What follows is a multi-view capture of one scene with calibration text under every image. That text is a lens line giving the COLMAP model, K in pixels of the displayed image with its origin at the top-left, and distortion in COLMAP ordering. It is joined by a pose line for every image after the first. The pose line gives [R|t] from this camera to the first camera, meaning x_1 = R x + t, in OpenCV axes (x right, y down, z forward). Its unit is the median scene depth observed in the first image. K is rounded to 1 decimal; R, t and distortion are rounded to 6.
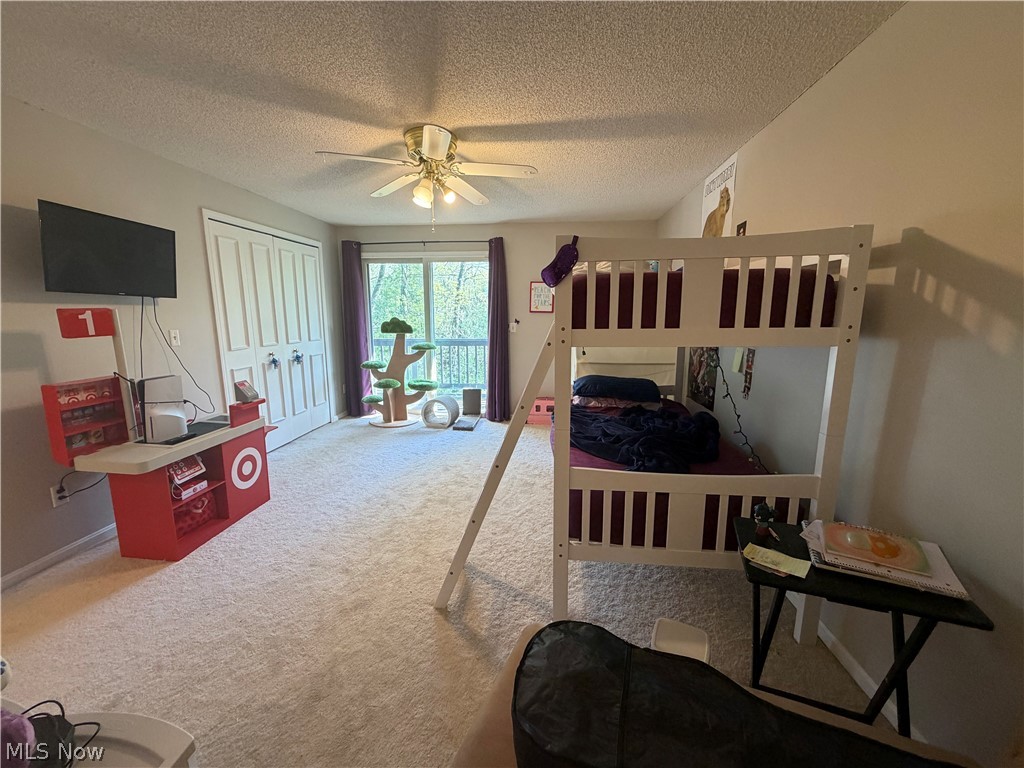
lens RADIAL K [[406.7, 0, 511.5], [0, 406.7, 379.6], [0, 0, 1]] dist [0.000844, 0.000079]
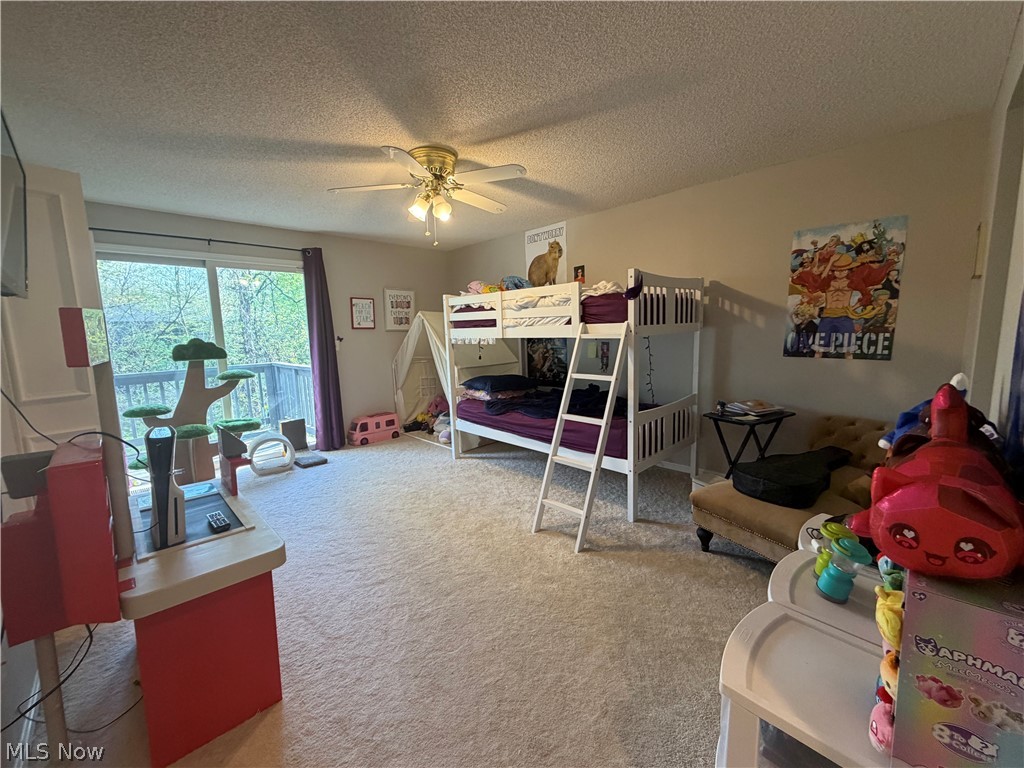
lens RADIAL K [[406.7, 0, 504.2], [0, 406.7, 380.0], [0, 0, 1]] dist [0.000844, 0.000079]
pose [[0.643085, -0.112364, 0.757507, -0.484581], [0.154690, 0.987846, 0.015207, -0.005580], [-0.750009, 0.107399, 0.652650, 0.119675]]
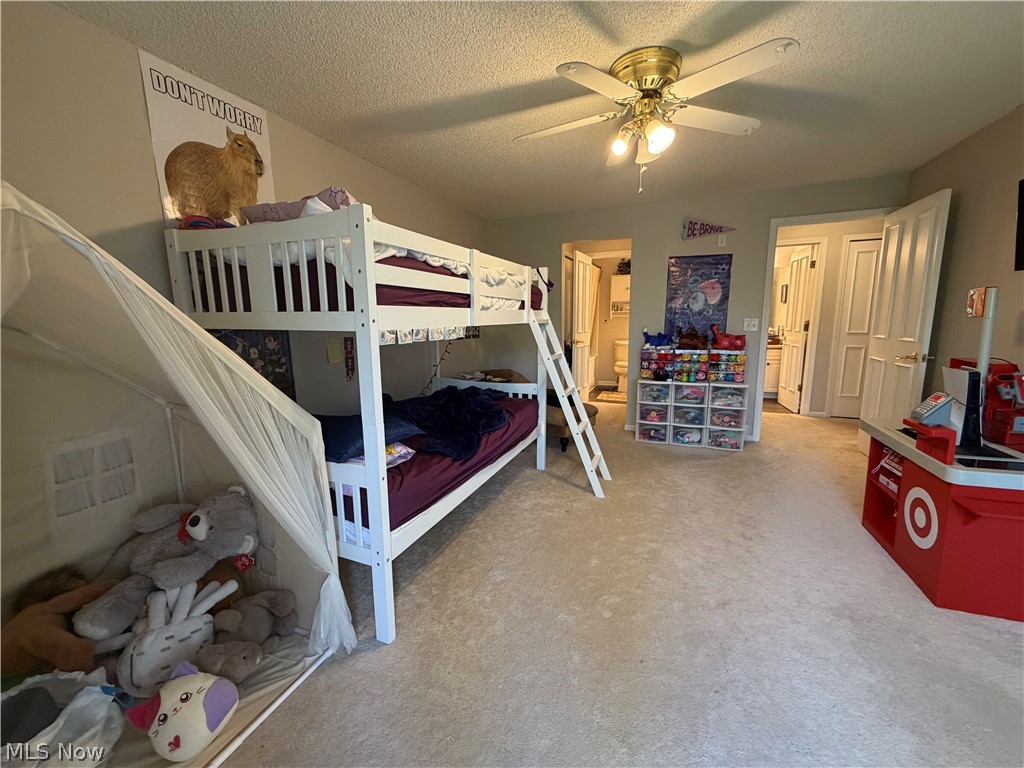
lens RADIAL K [[406.7, 0, 509.8], [0, 406.7, 380.9], [0, 0, 1]] dist [0.000844, 0.000079]
pose [[-0.962186, -0.028986, 0.270846, -0.092484], [0.059441, 0.948016, 0.312622, -0.149354], [-0.265828, 0.316900, -0.910445, 1.004408]]
